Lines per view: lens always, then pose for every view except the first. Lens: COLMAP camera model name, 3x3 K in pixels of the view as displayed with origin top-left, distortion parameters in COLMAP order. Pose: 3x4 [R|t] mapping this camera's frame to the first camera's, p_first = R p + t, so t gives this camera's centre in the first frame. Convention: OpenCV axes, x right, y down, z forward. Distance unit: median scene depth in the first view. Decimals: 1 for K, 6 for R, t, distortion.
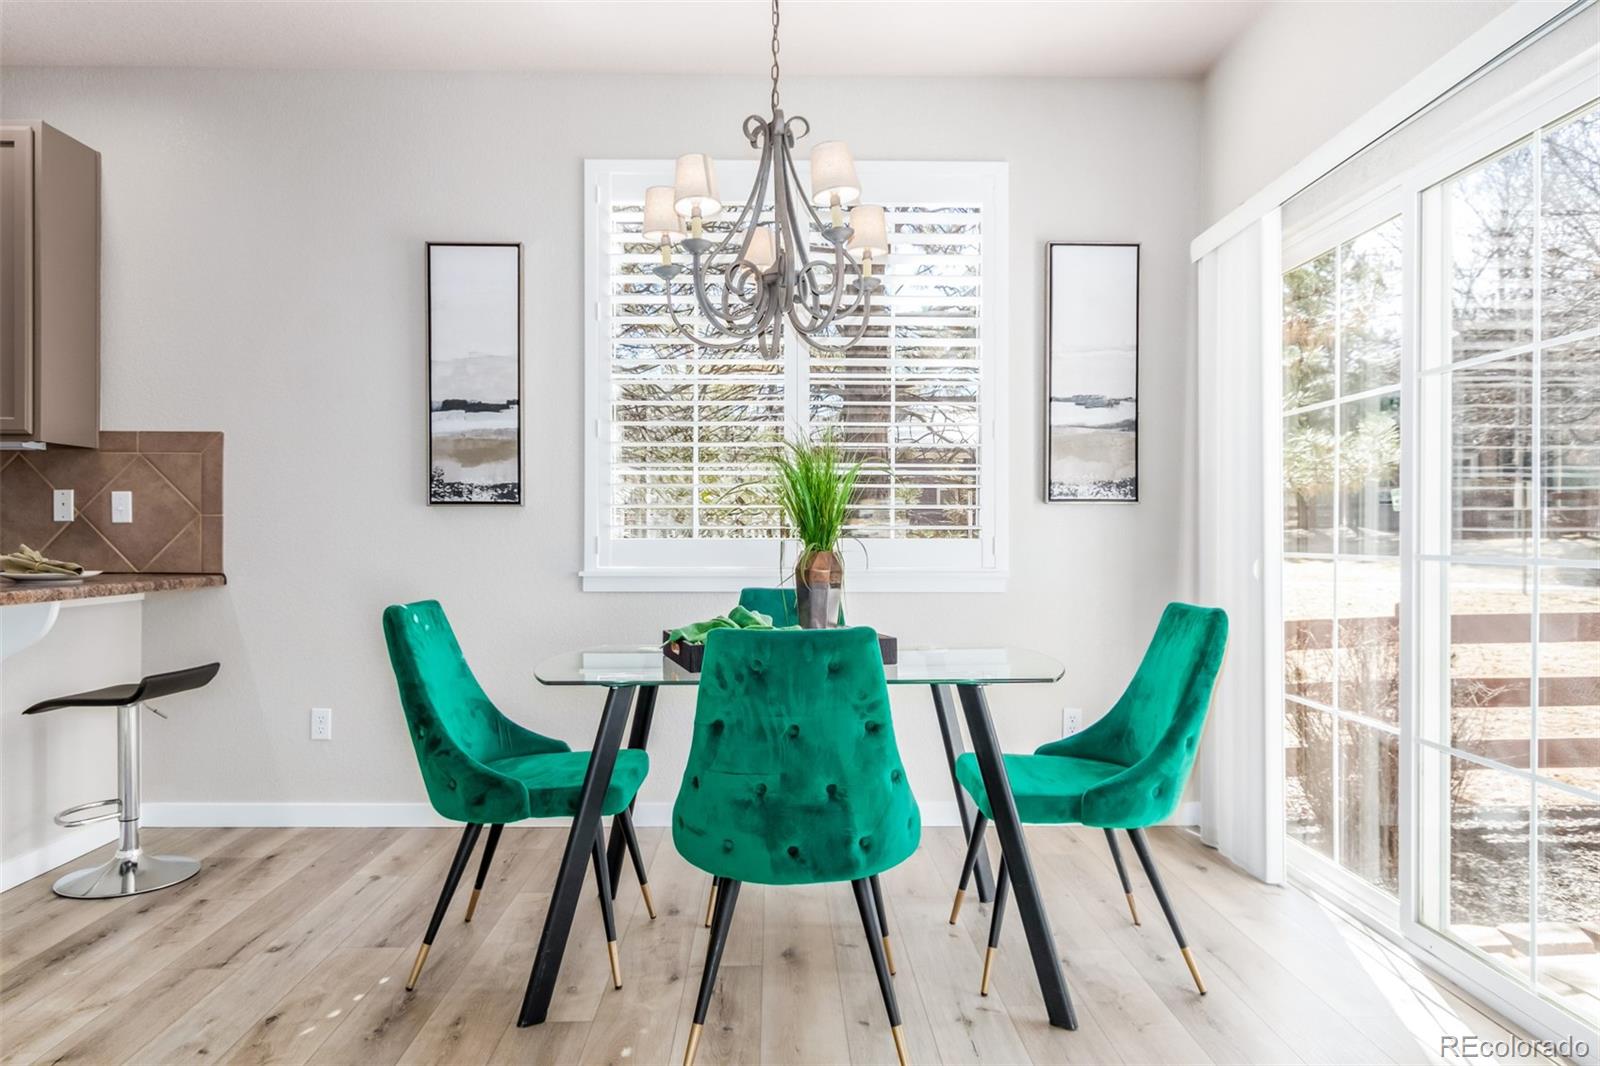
lens RADIAL K [[1060.6, 0, 800.0], [0, 1060.6, 533.0], [0, 0, 1]] dist [0.005140, 0.001760]
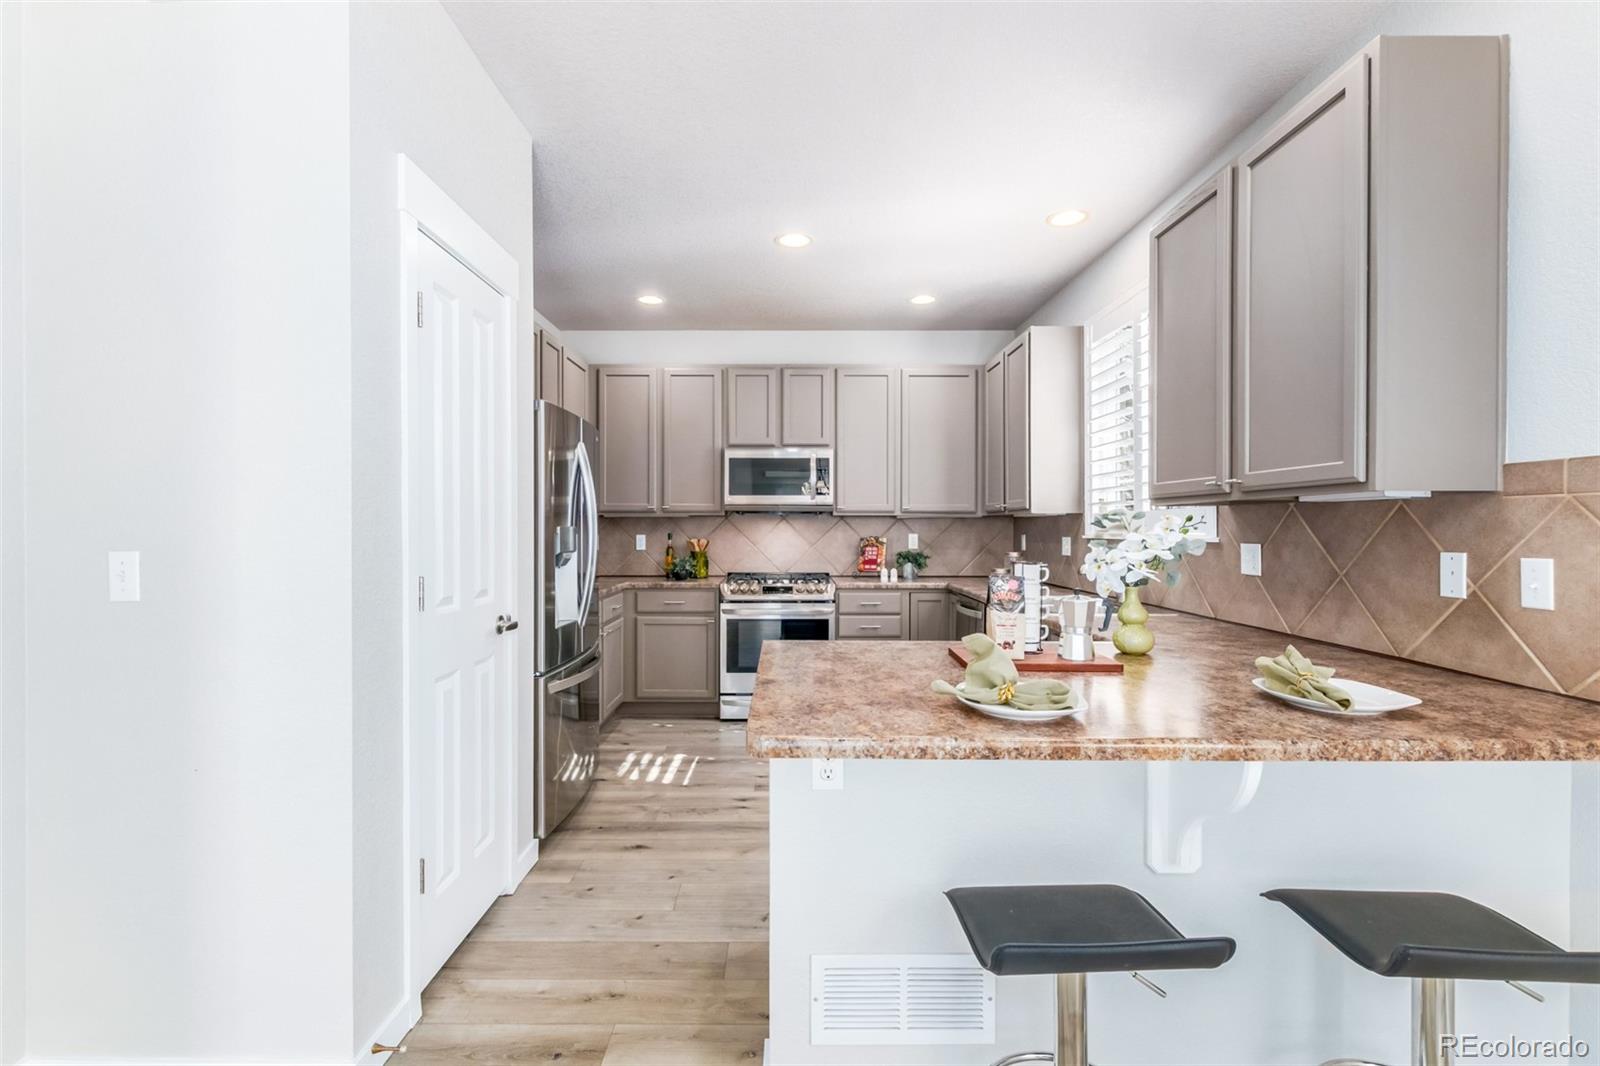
lens RADIAL K [[726.7, 0, 787.3], [0, 726.7, 531.0], [0, 0, 1]] dist [0.000765, 0.000044]
pose [[-0.025987, 0.006139, -0.999643, -0.201747], [0.001130, 0.999981, 0.006112, -0.058209], [0.999662, -0.000971, -0.025993, 0.573028]]
